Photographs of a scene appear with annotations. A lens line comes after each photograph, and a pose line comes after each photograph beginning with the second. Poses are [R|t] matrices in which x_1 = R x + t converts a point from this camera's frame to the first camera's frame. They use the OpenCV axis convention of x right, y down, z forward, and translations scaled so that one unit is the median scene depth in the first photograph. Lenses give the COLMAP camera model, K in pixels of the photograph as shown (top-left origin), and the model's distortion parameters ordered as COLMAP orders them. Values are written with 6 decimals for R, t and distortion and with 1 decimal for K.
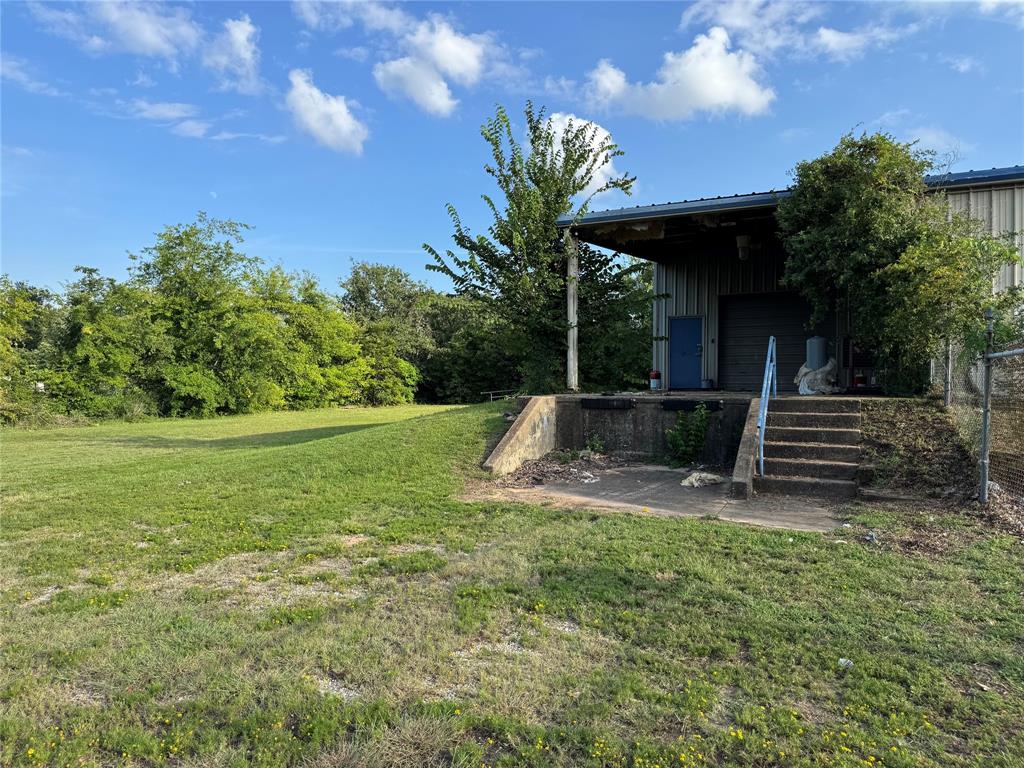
lens RADIAL K [[717.8, 0, 514.3], [0, 717.8, 396.0], [0, 0, 1]] dist [0.102917, -0.138873]
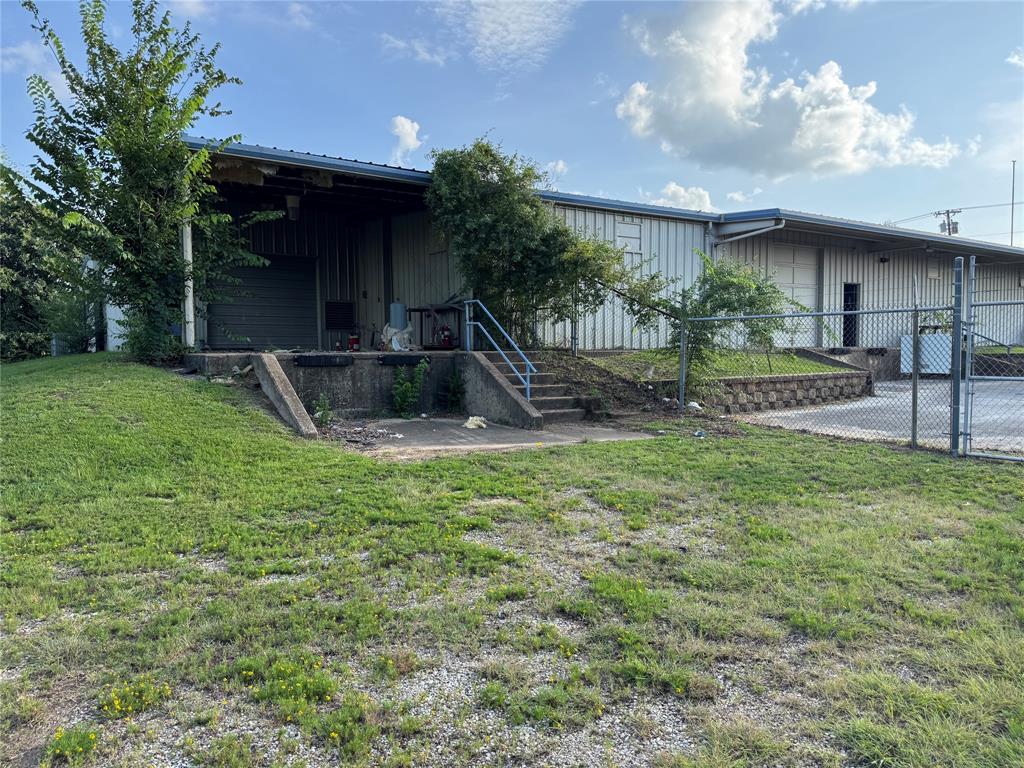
lens RADIAL K [[720.0, 0, 516.5], [0, 720.0, 385.2], [0, 0, 1]] dist [0.085910, -0.121521]
pose [[0.500784, -0.048527, 0.864211, -0.479891], [0.023665, 0.998822, 0.042373, 0.007229], [-0.865249, -0.000768, 0.501342, 0.262296]]
